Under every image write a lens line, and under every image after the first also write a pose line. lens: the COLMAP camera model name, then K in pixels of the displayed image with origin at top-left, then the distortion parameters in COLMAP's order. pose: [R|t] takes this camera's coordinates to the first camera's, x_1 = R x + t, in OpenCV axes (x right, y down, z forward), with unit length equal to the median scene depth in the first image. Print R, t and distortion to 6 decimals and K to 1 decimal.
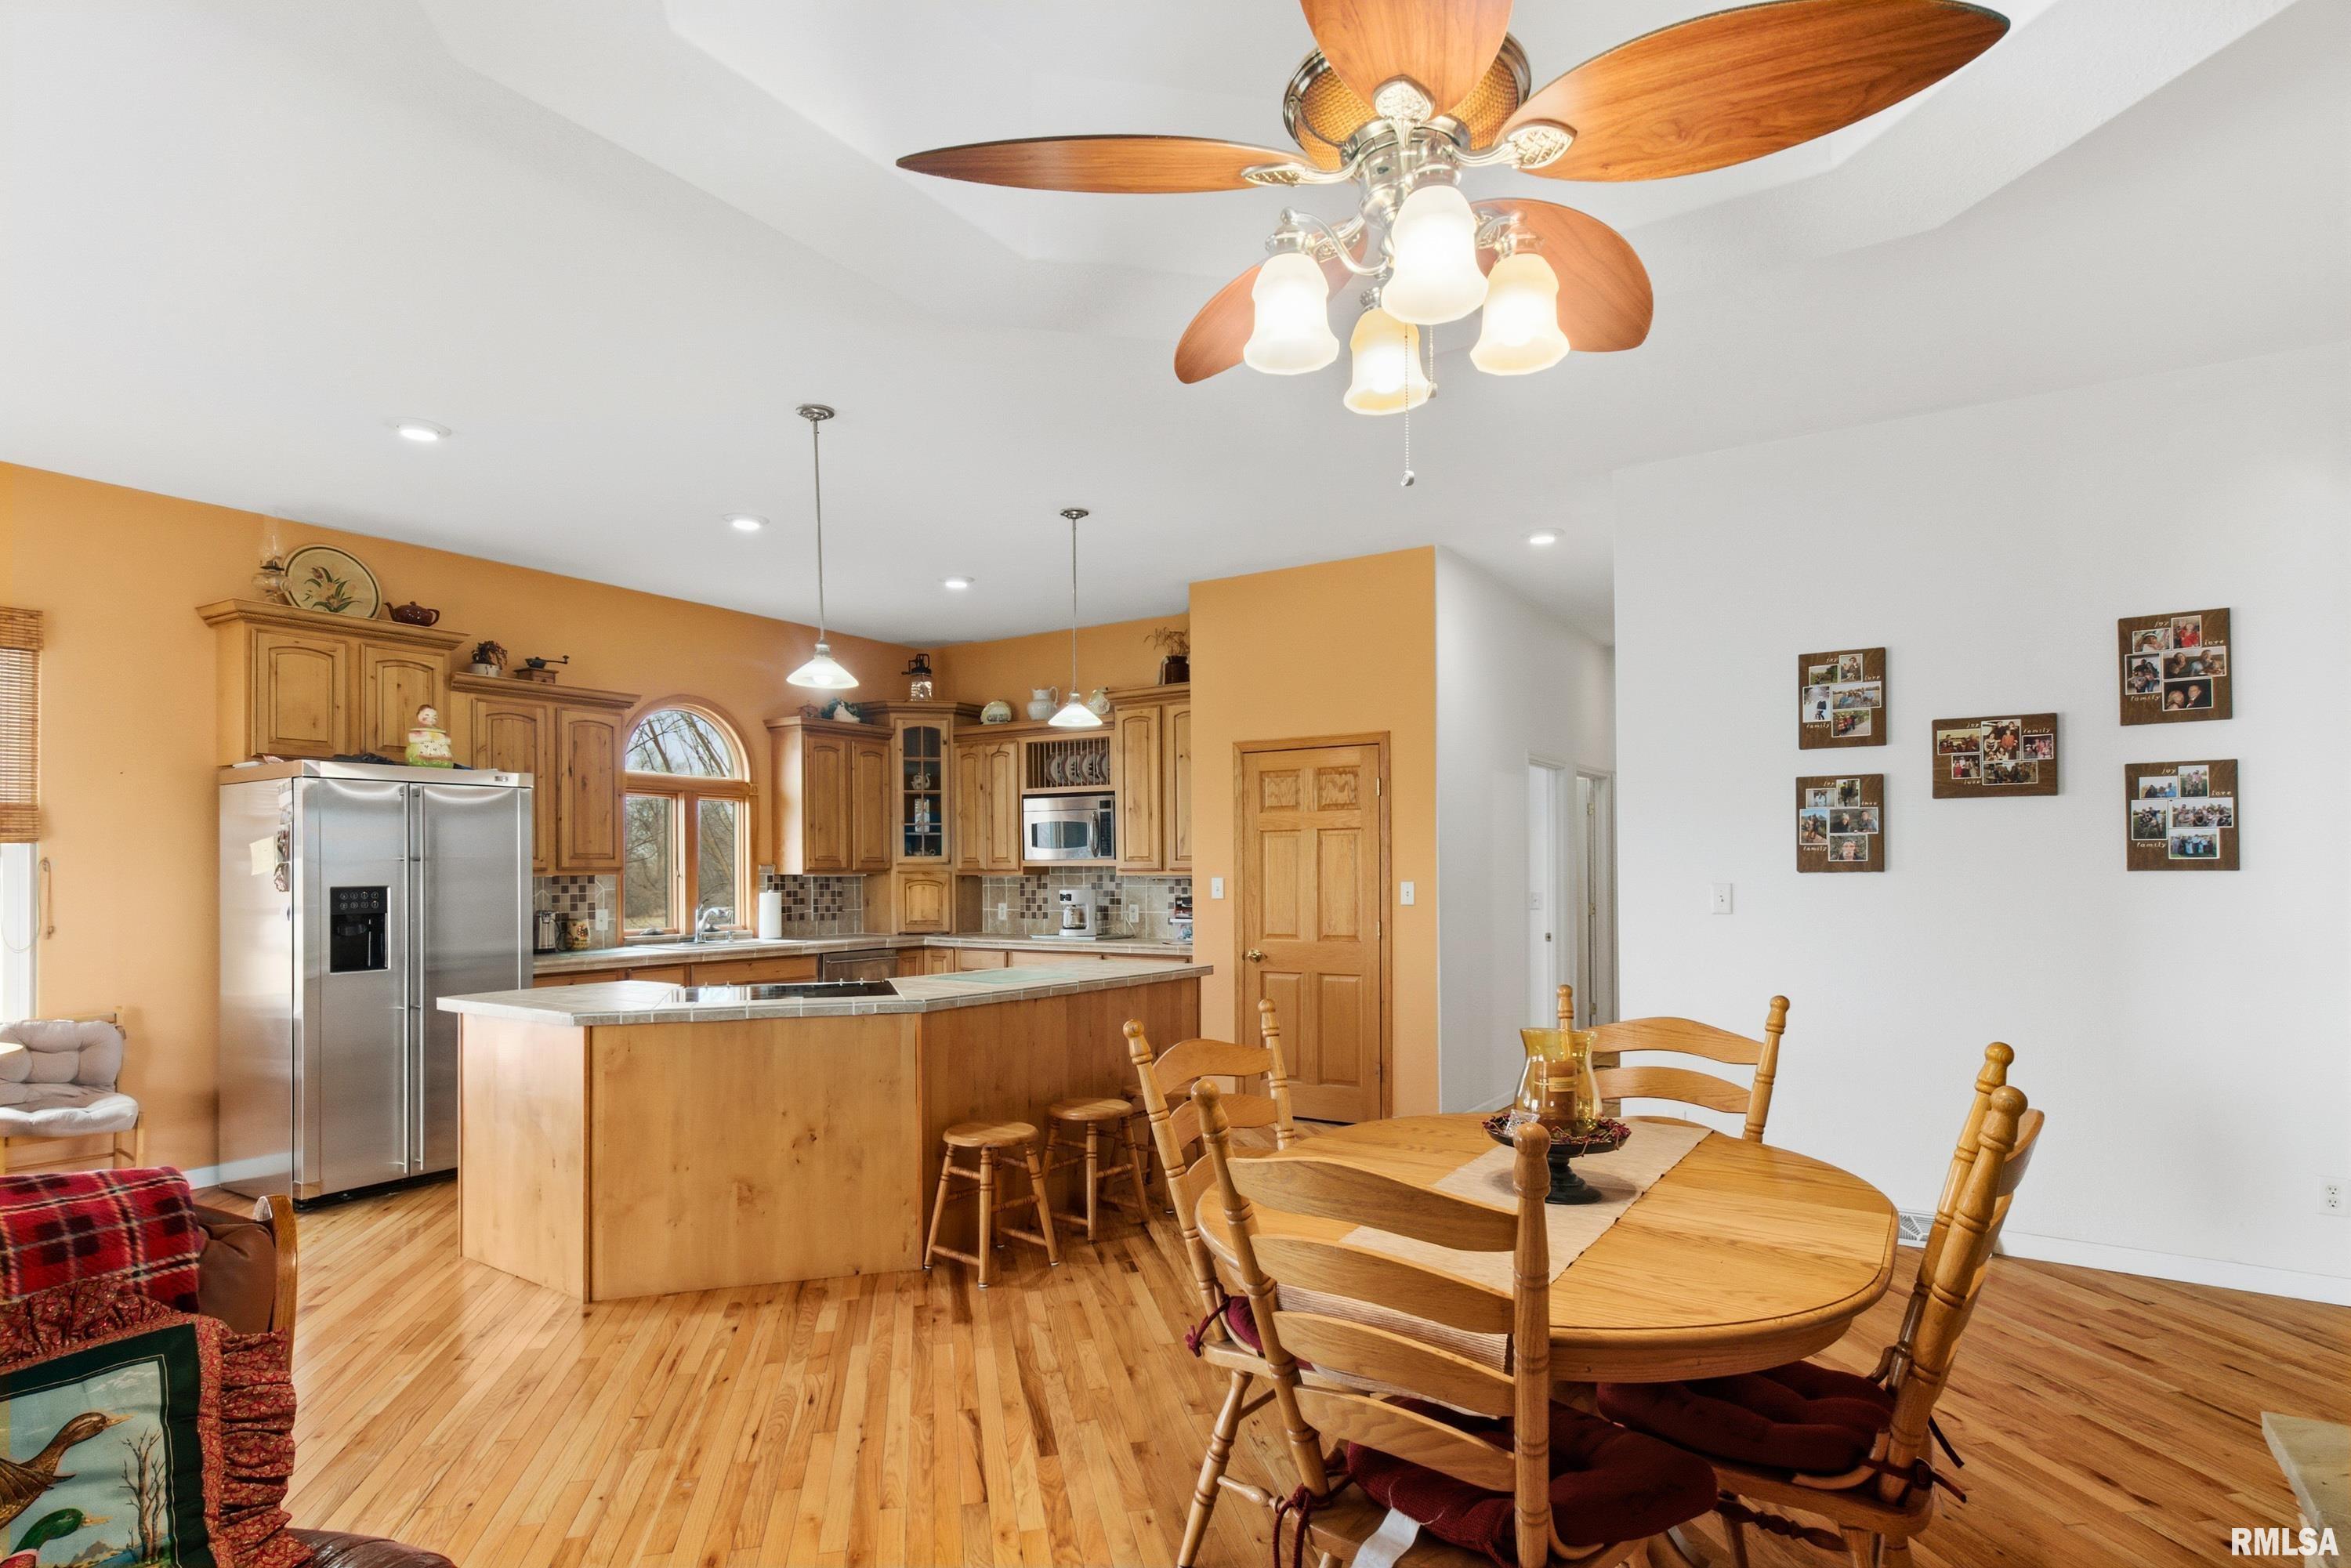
lens RADIAL K [[1221.0, 0, 1173.5], [0, 1221.0, 855.0], [0, 0, 1]] dist [0.001680, 0.000015]
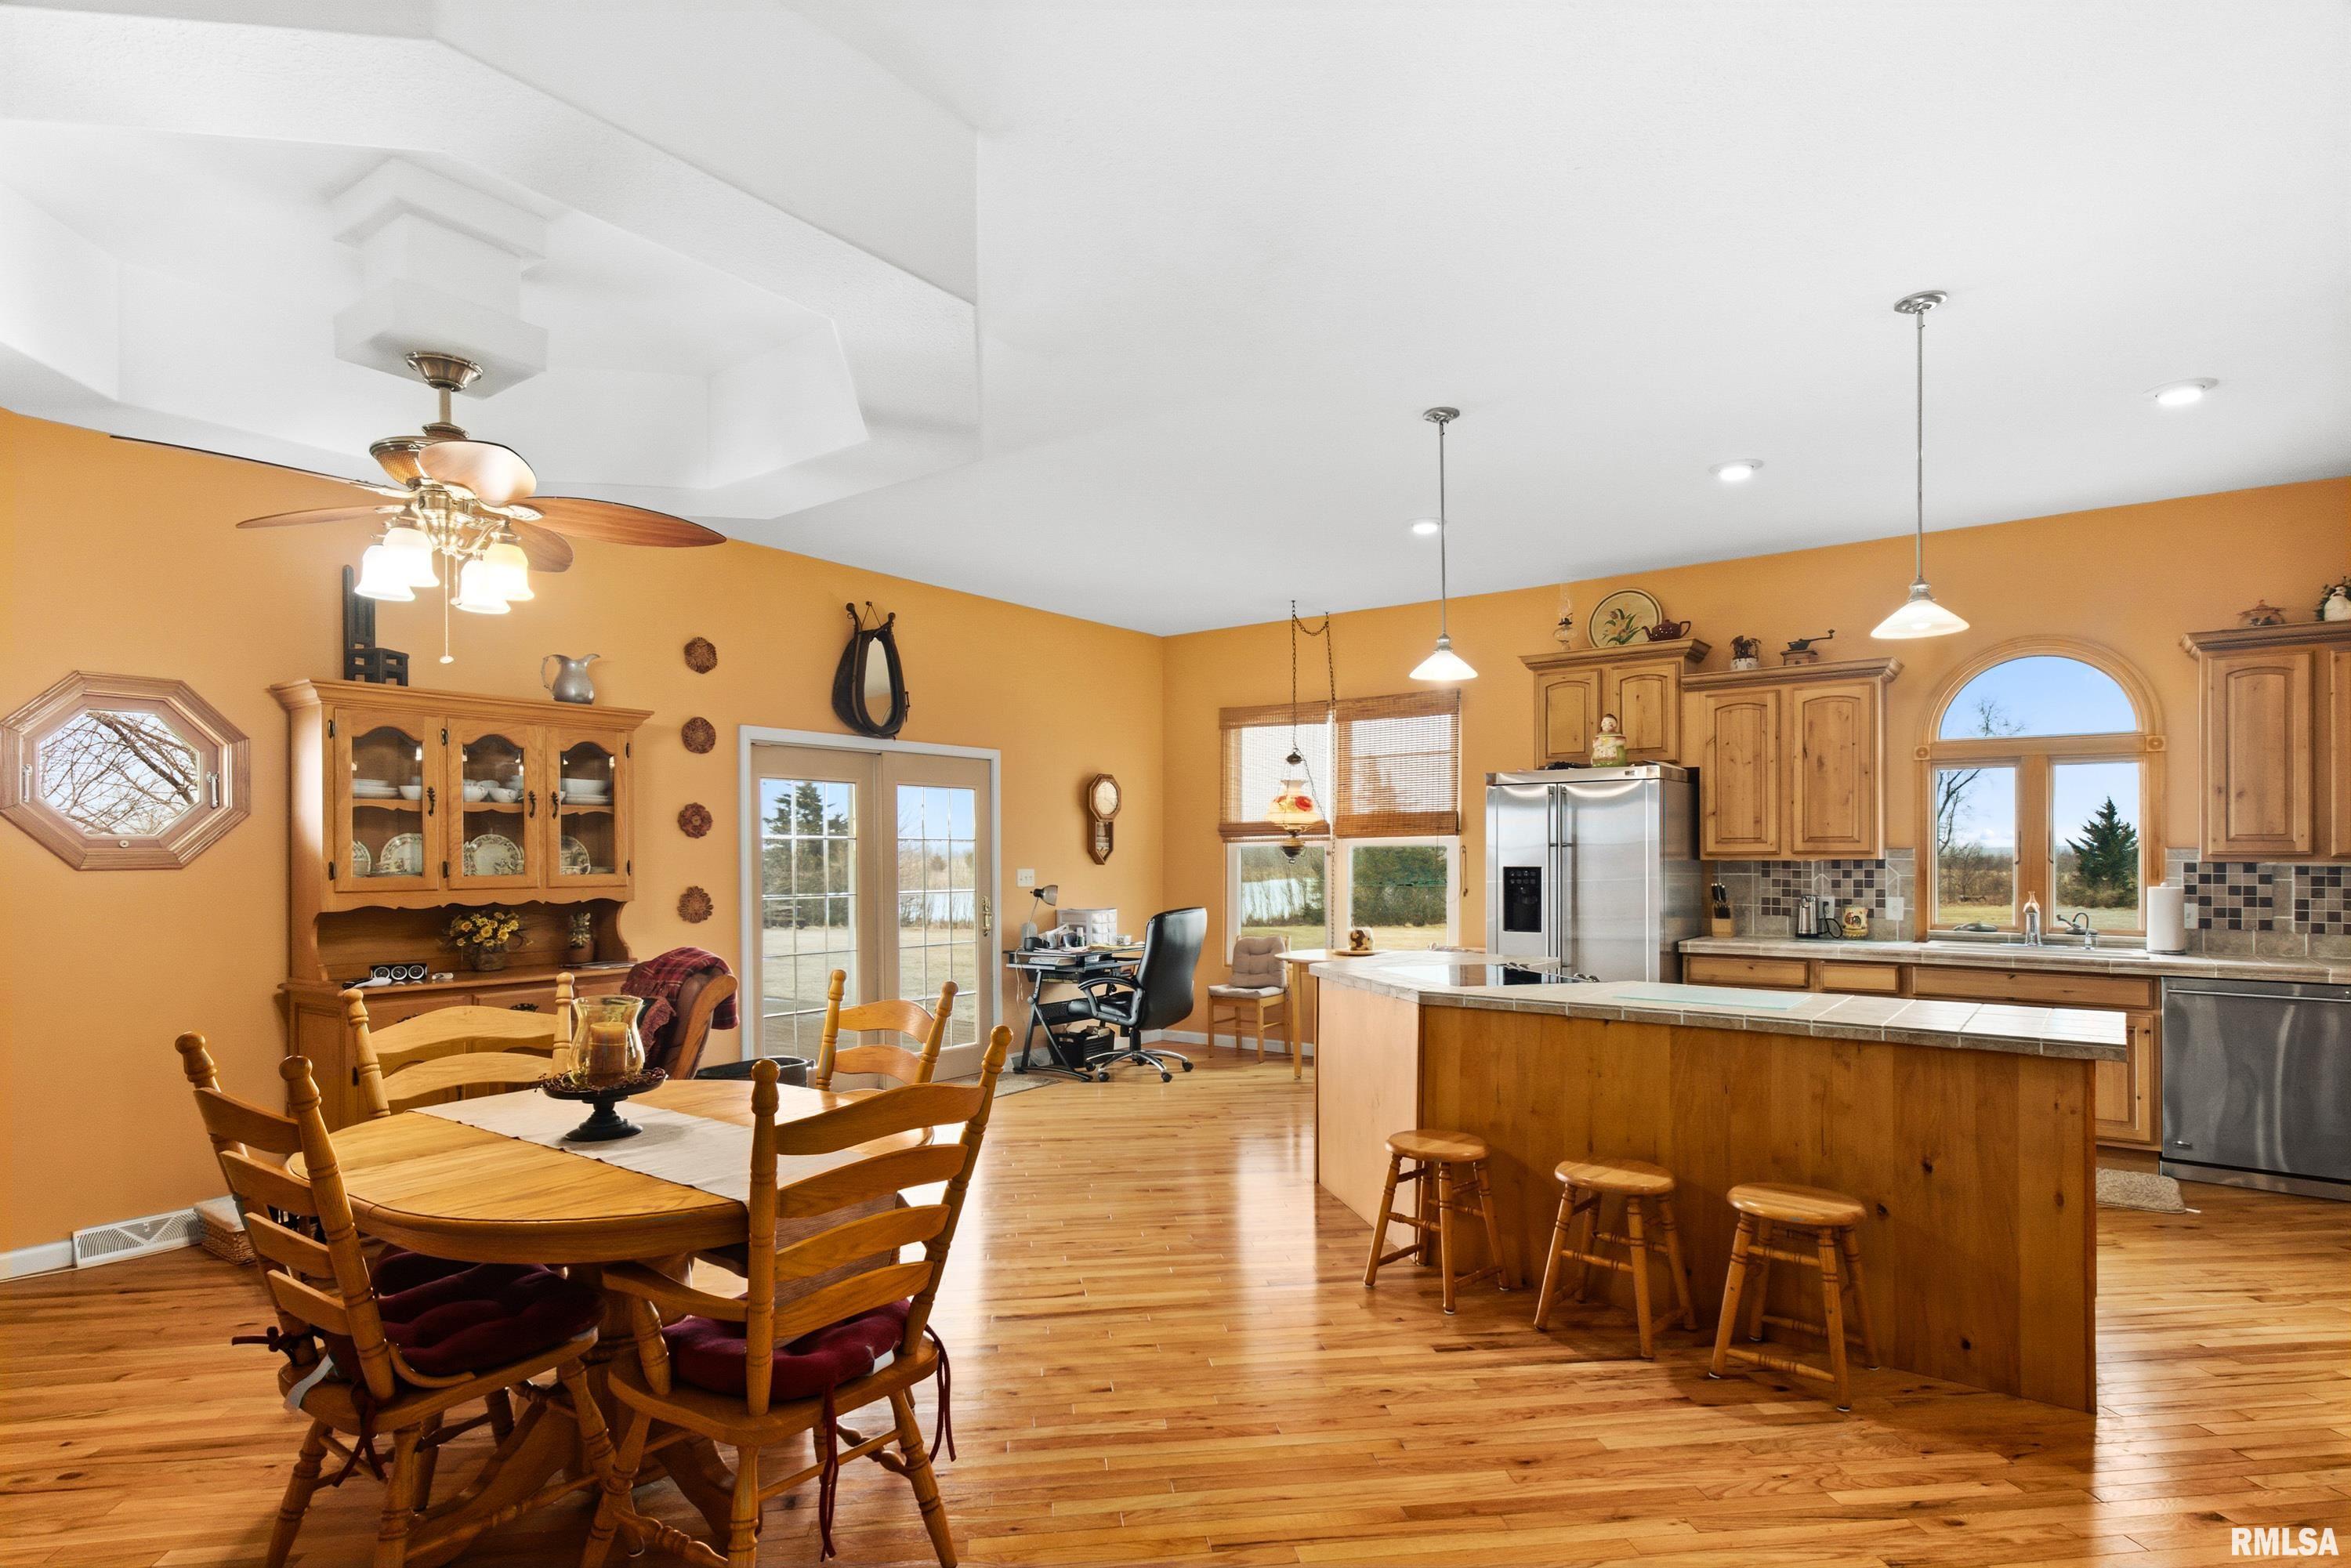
lens RADIAL K [[1221.0, 0, 1173.5], [0, 1221.0, 855.0], [0, 0, 1]] dist [0.001680, 0.000015]
pose [[-0.070356, 0.007899, -0.997491, 0.513190], [0.012468, 0.999897, 0.007039, -0.000126], [0.997444, -0.011942, -0.070447, 0.569295]]
